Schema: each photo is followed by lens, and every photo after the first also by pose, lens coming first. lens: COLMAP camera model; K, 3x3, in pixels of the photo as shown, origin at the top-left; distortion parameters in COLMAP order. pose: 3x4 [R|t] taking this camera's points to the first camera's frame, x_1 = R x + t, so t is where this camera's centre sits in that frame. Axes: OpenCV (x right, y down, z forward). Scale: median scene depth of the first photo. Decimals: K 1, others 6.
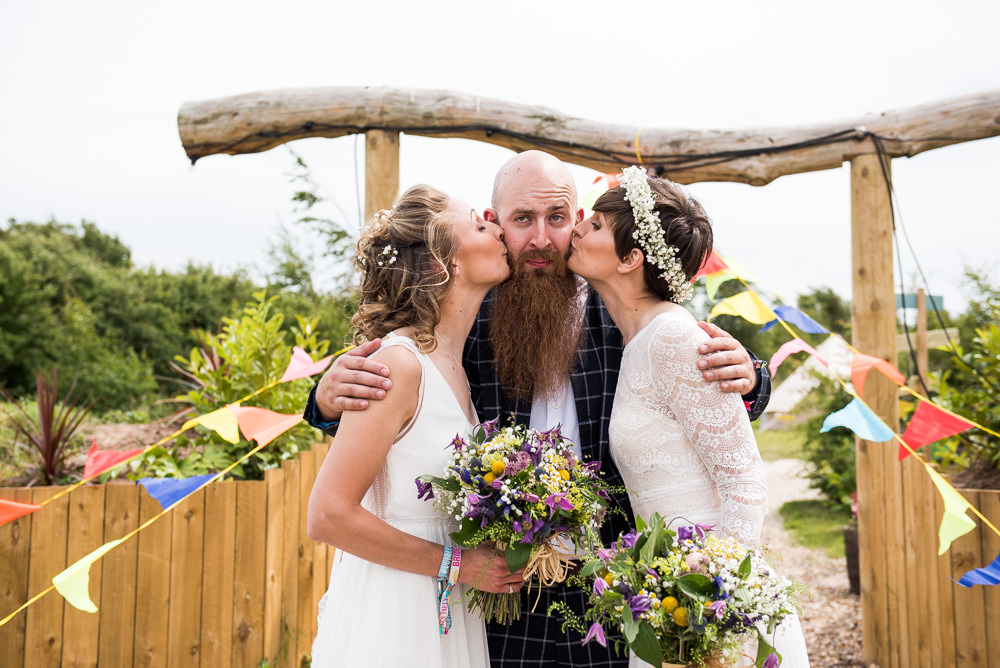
lens RADIAL K [[1402.5, 0, 491.3], [0, 1402.5, 320.8], [0, 0, 1]] dist [0.125770, 0.000000]
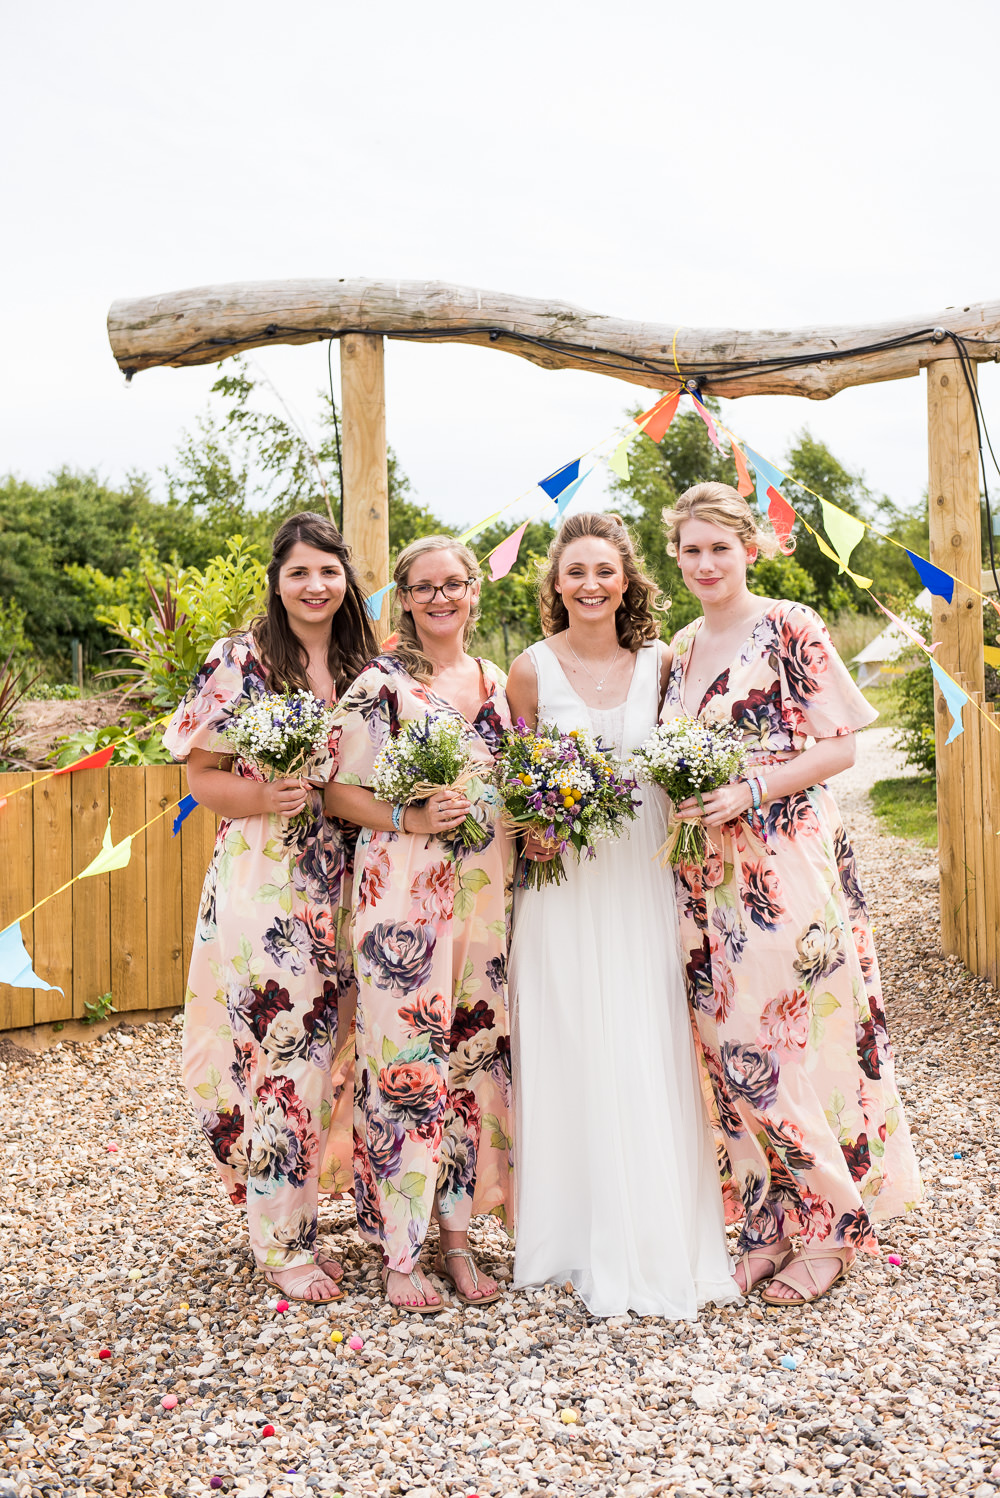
lens RADIAL K [[2101.0, 0, 492.2], [0, 2101.0, 722.3], [0, 0, 1]] dist [0.125770, 0.000000]
pose [[0.999691, -0.022941, 0.009607, -0.019250], [0.021983, 0.995685, 0.090152, -0.020507], [-0.011633, -0.089912, 0.995882, -0.242922]]
